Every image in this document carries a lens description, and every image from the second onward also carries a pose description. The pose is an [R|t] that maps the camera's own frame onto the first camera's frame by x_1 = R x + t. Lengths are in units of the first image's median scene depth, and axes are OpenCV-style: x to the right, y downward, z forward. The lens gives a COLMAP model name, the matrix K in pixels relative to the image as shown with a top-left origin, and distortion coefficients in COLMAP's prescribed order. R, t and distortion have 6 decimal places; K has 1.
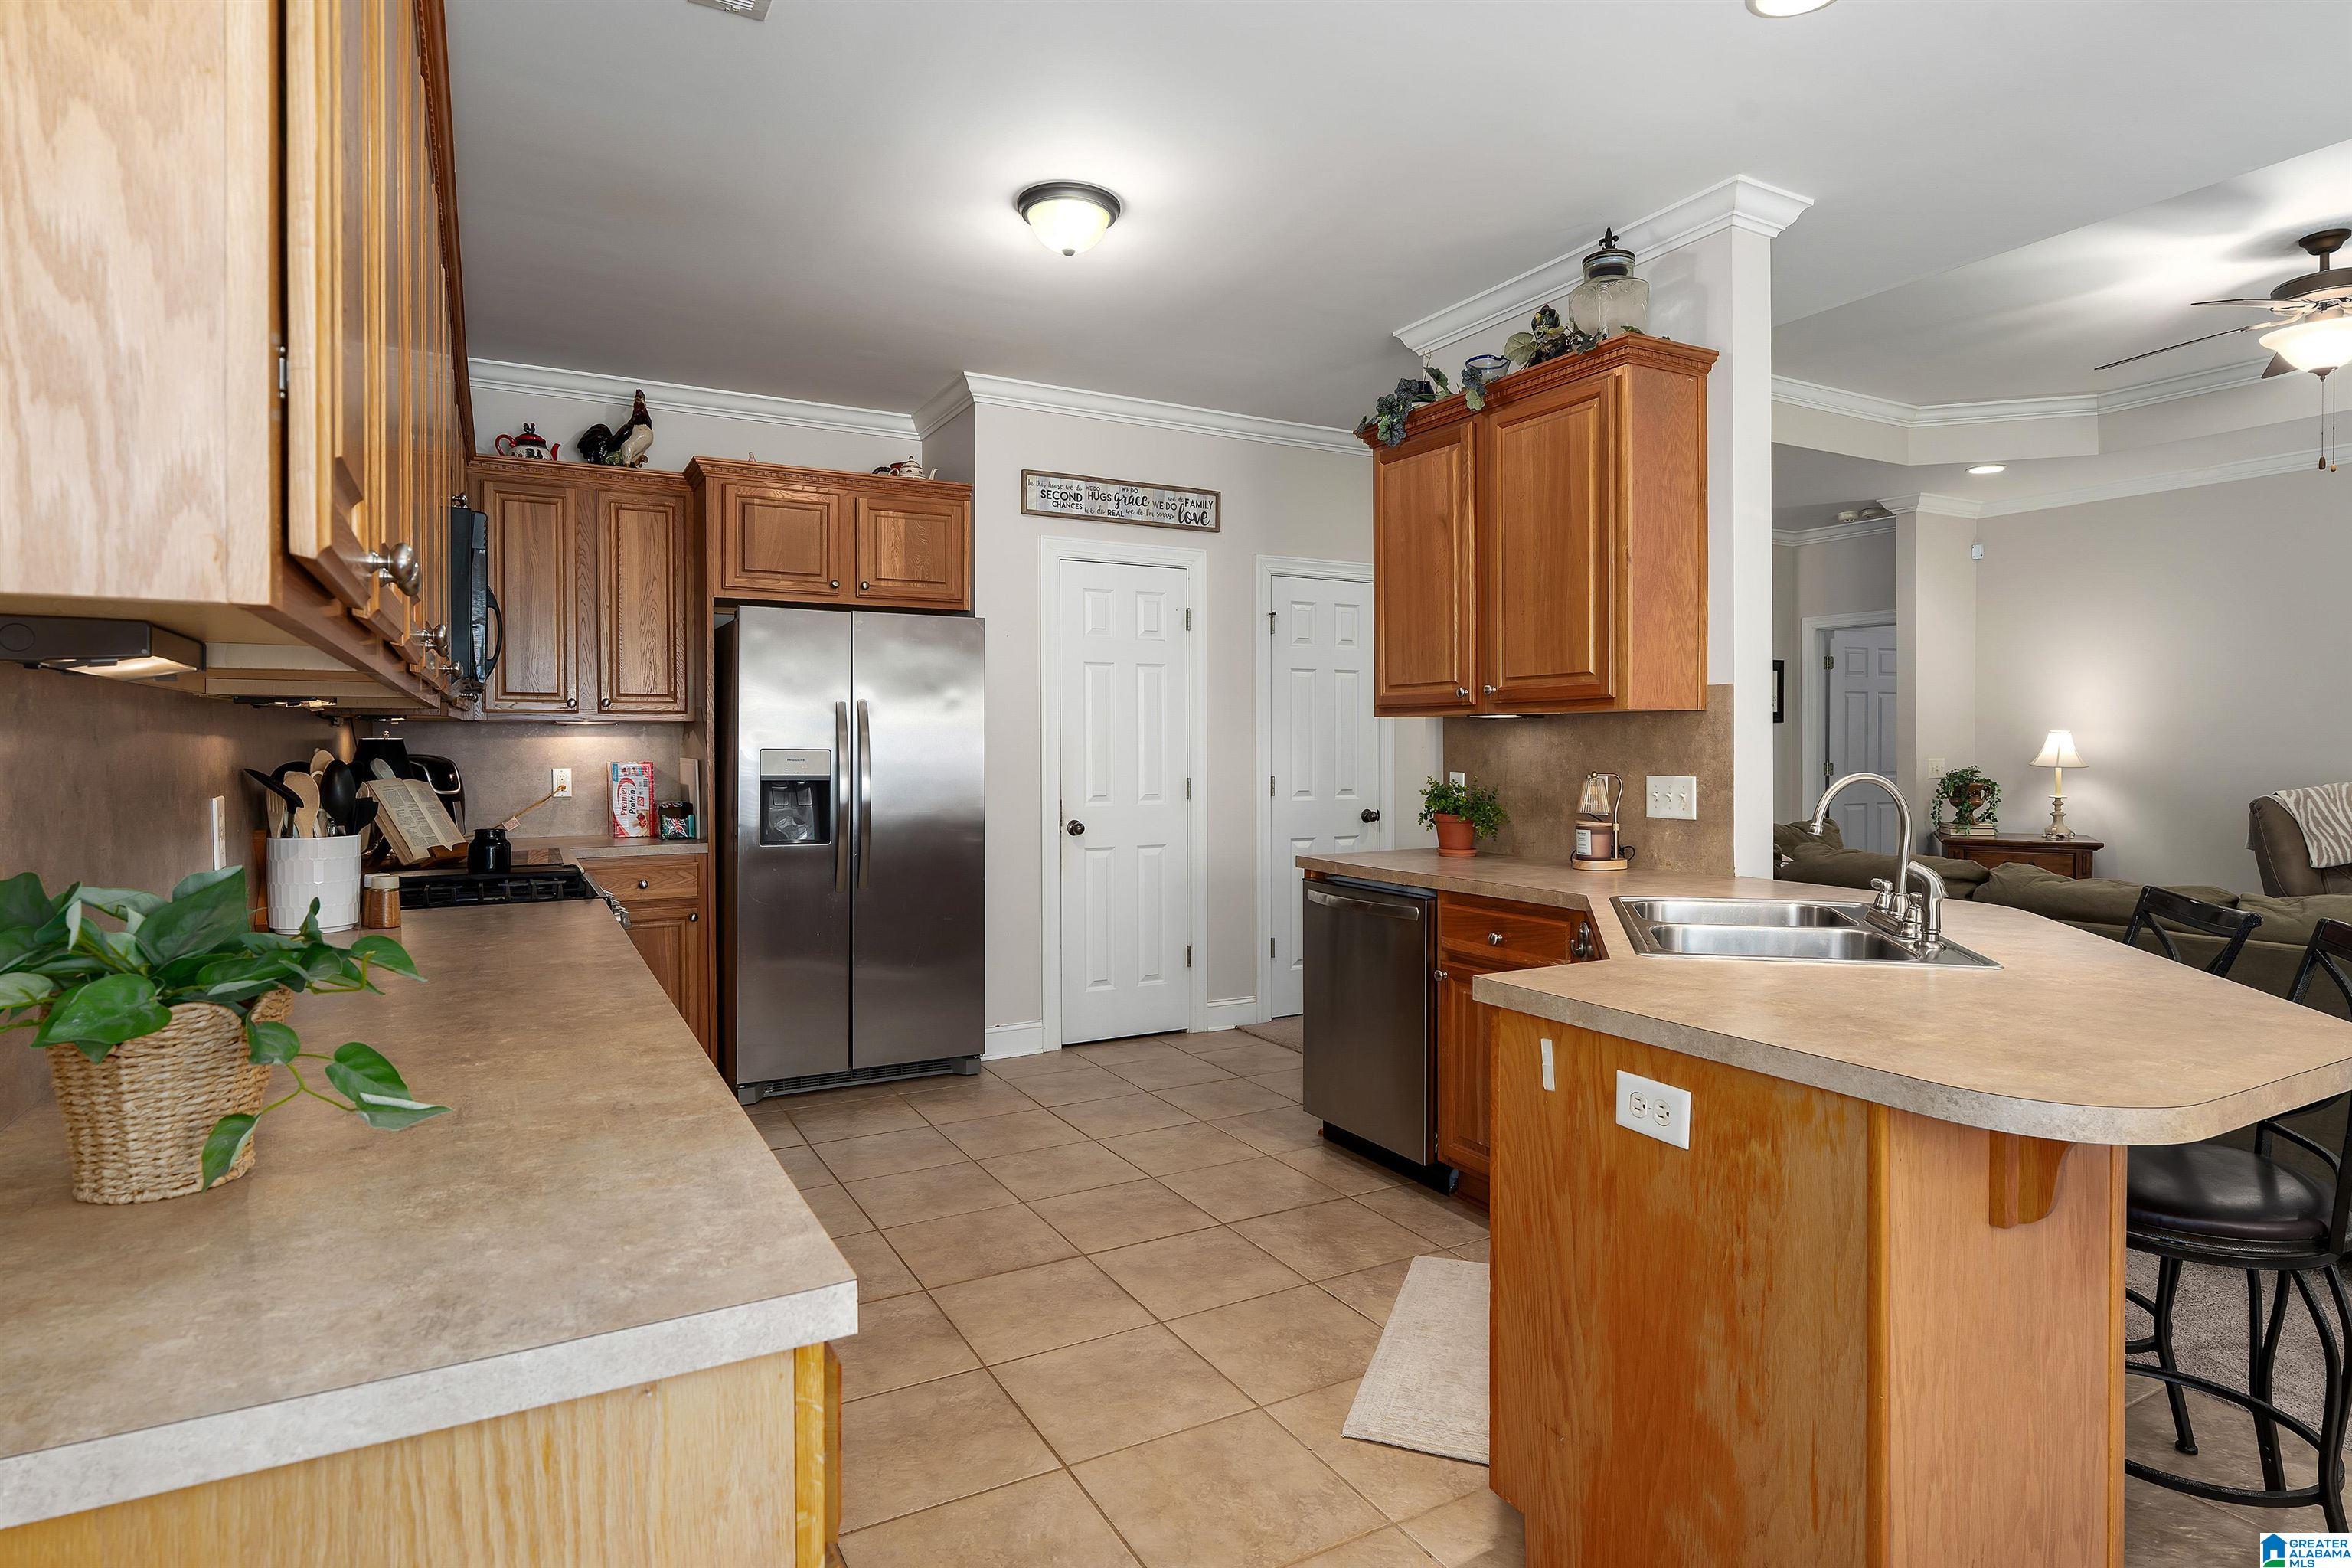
lens RADIAL K [[1234.9, 0, 1167.6], [0, 1234.9, 756.4], [0, 0, 1]] dist [-0.013459, -0.003126]
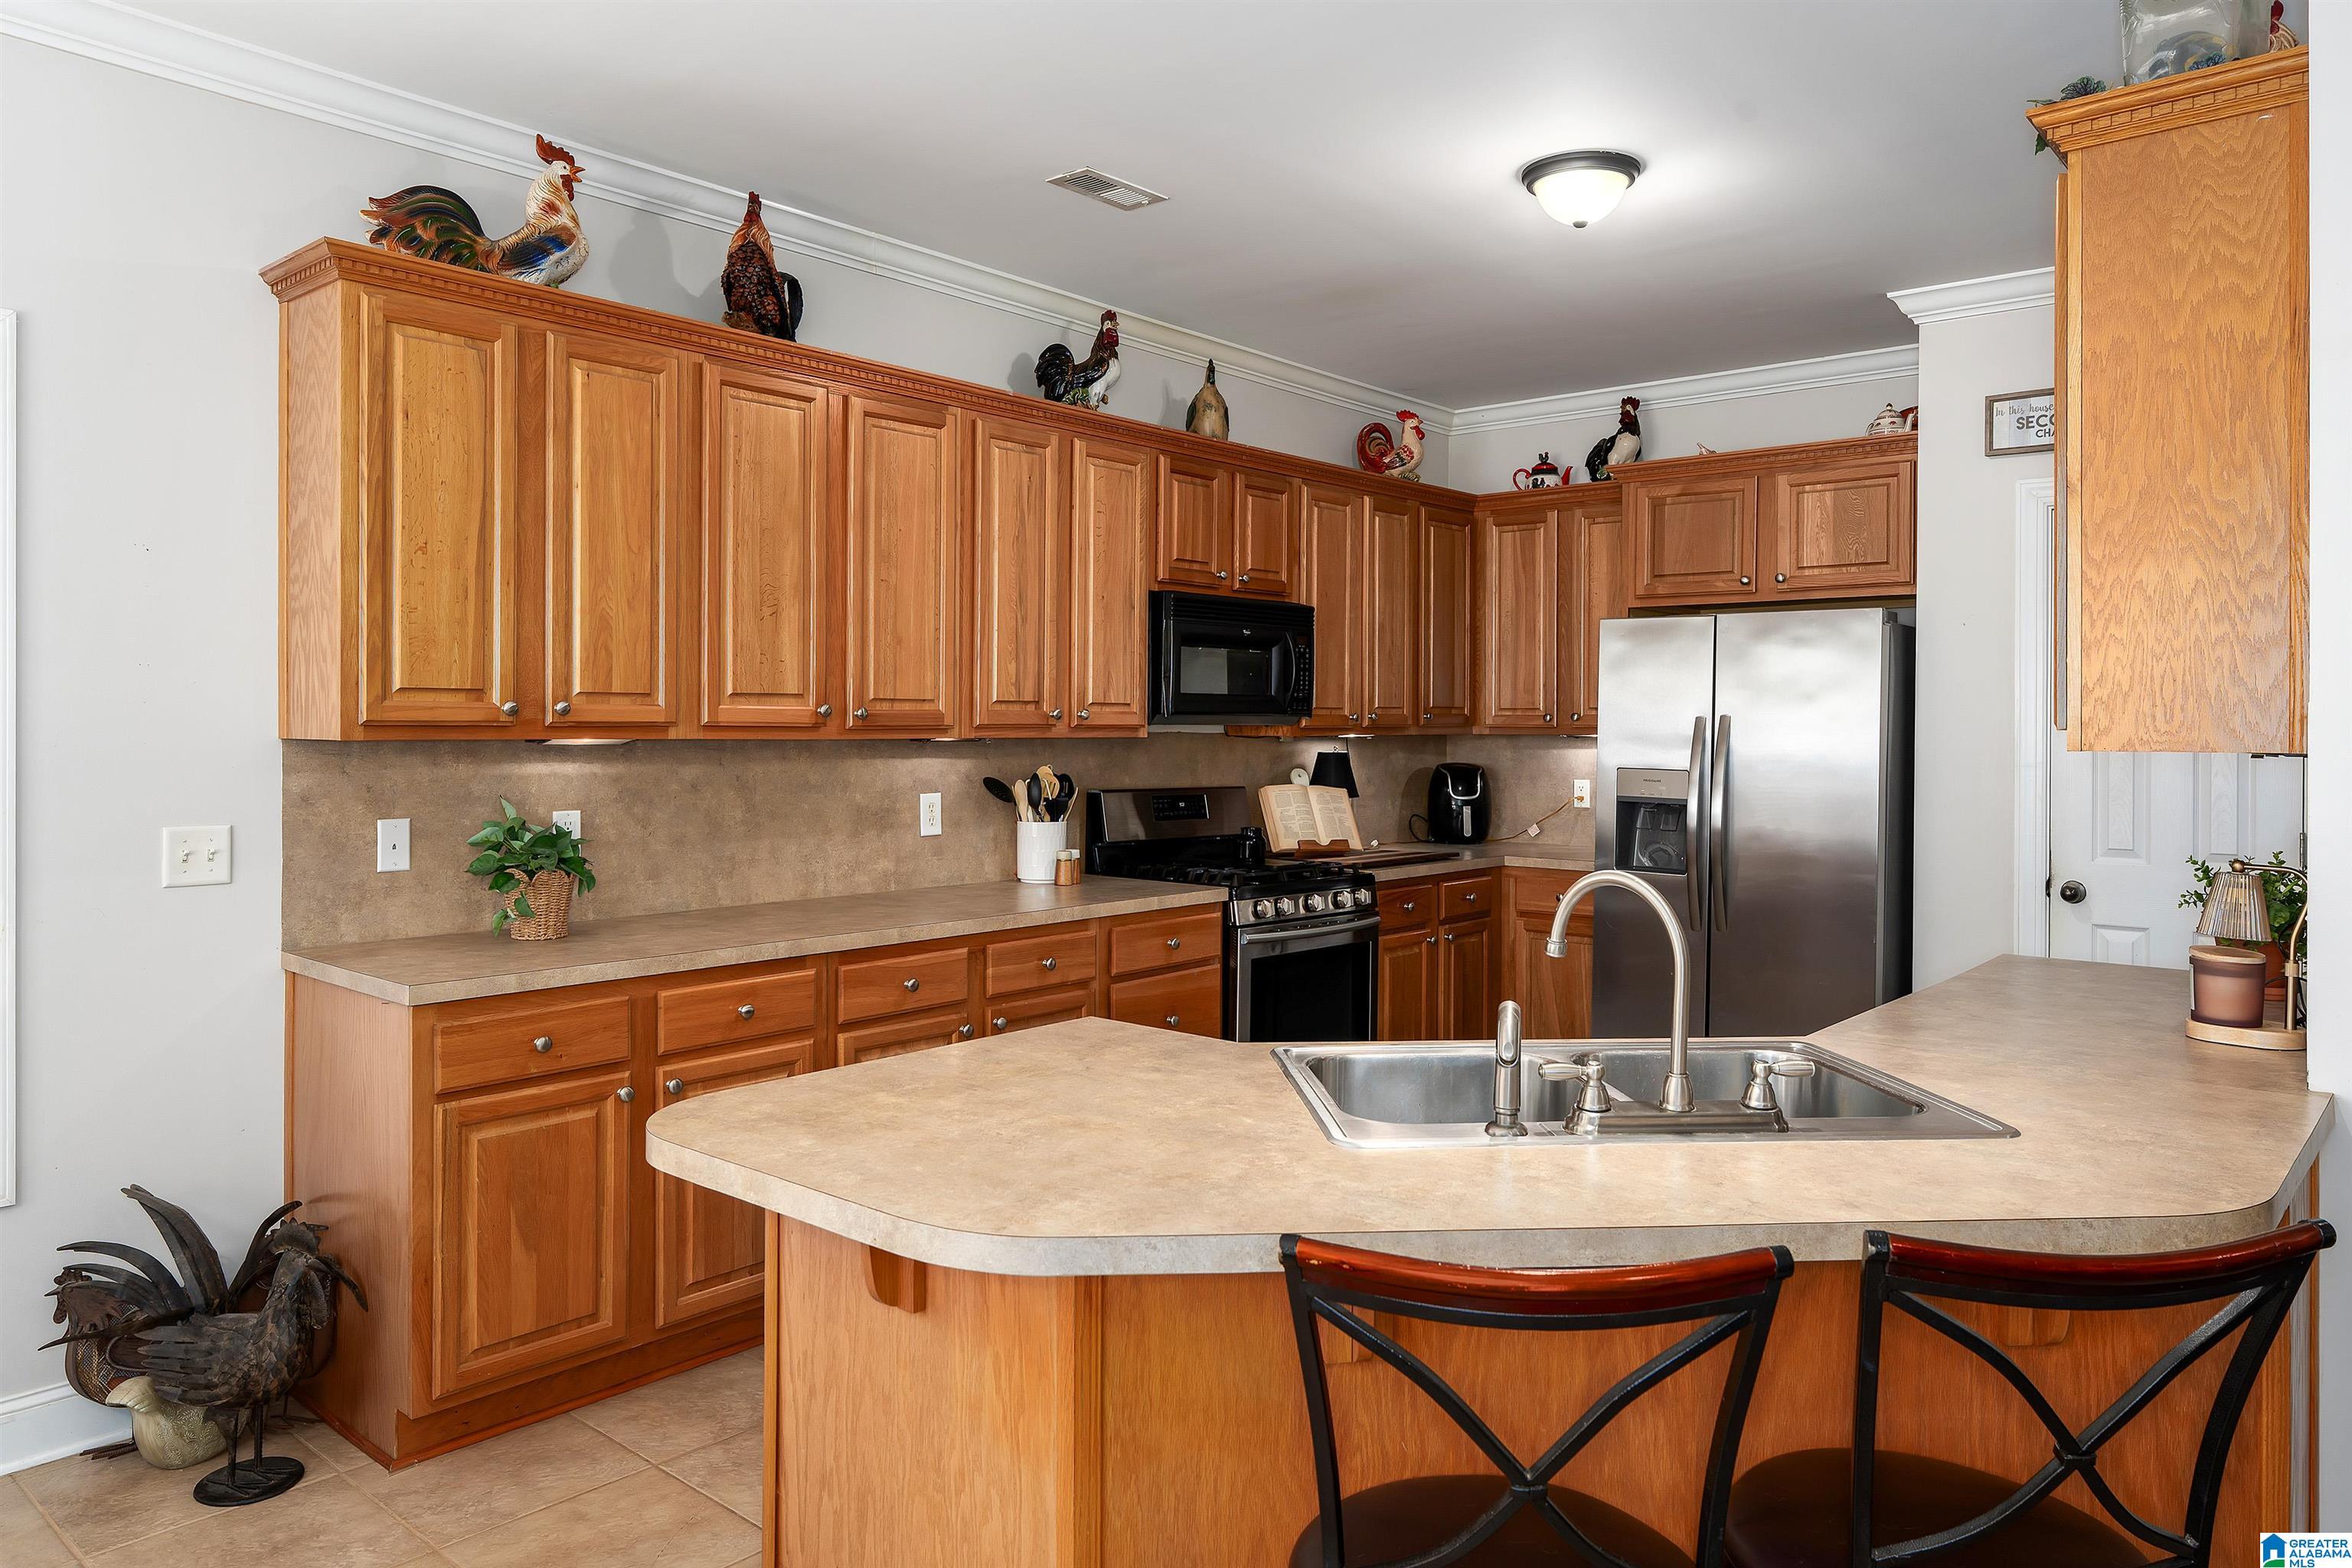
lens RADIAL K [[1550.7, 0, 1184.2], [0, 1550.7, 725.8], [0, 0, 1]] dist [0.005314, 0.001342]
pose [[0.351128, 0.002963, -0.936323, 0.851409], [-0.013619, 0.999905, -0.001943, -0.040469], [0.936228, 0.013433, 0.351135, 0.333413]]
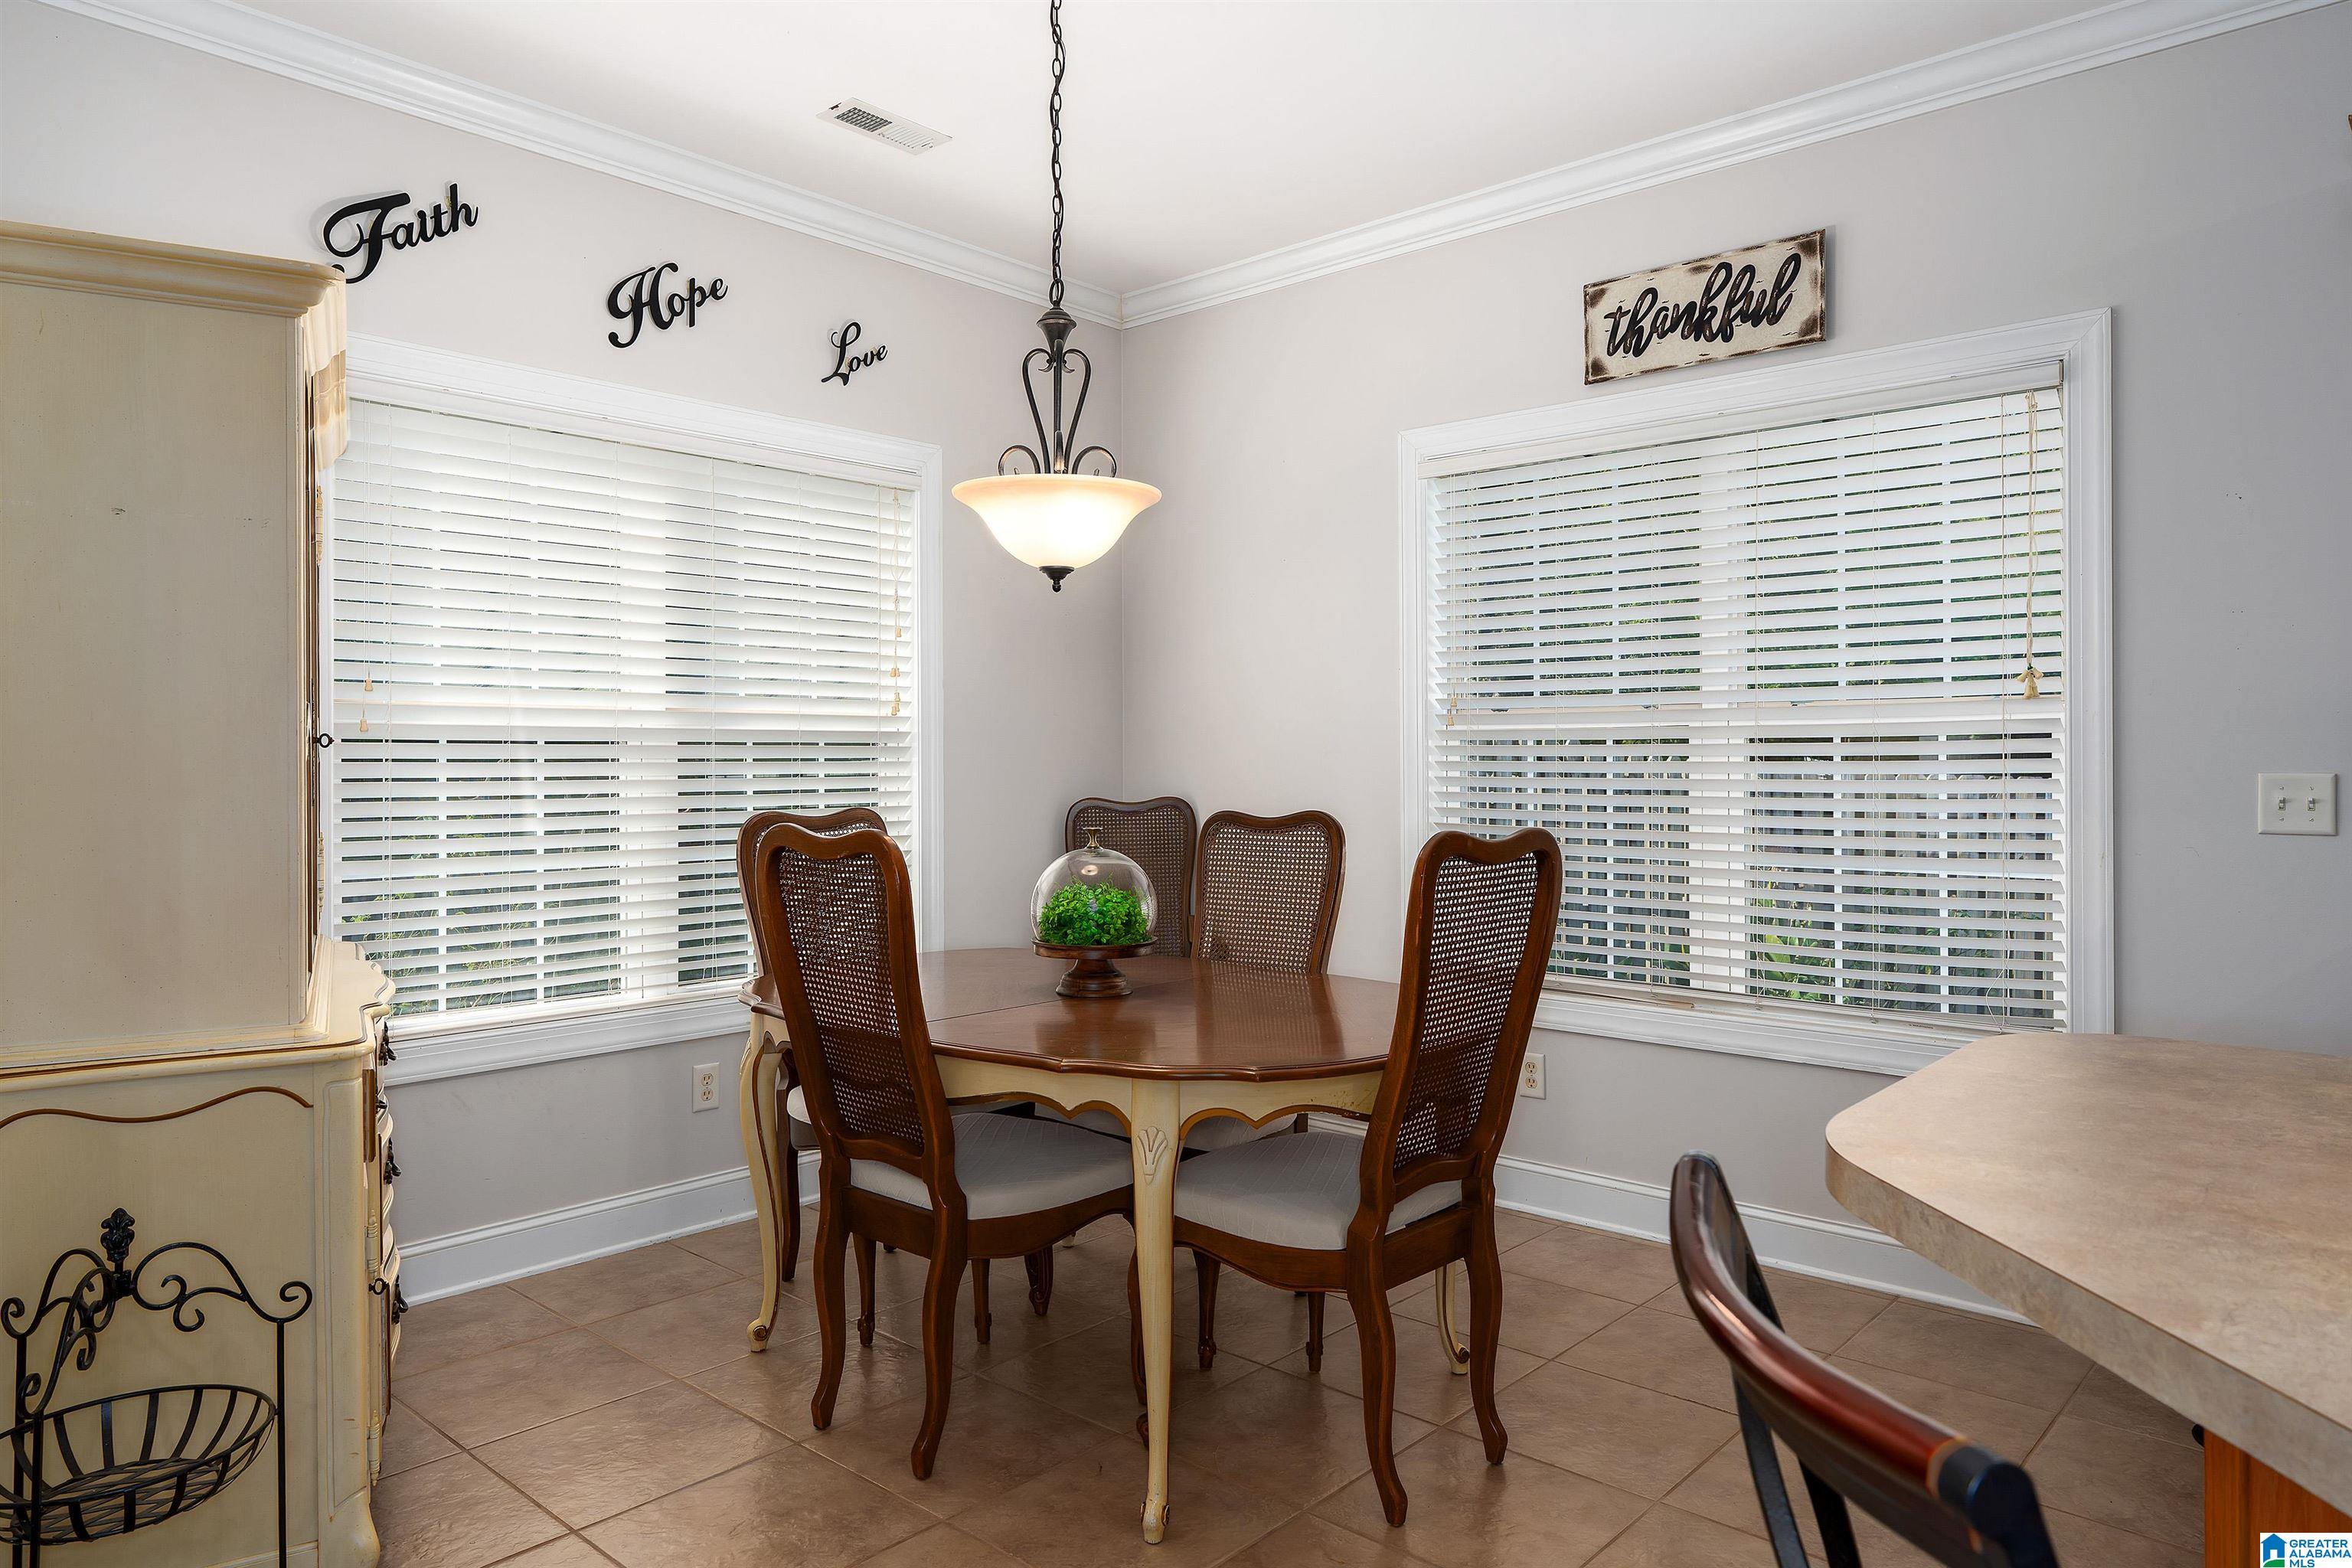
lens RADIAL K [[1493.2, 0, 1157.2], [0, 1493.2, 775.8], [0, 0, 1]] dist [-0.004152, -0.001956]
pose [[-0.943984, 0.004410, -0.329960, 0.683497], [-0.001597, 0.999838, 0.017932, 0.011590], [0.329986, 0.017455, -0.943824, 0.692063]]
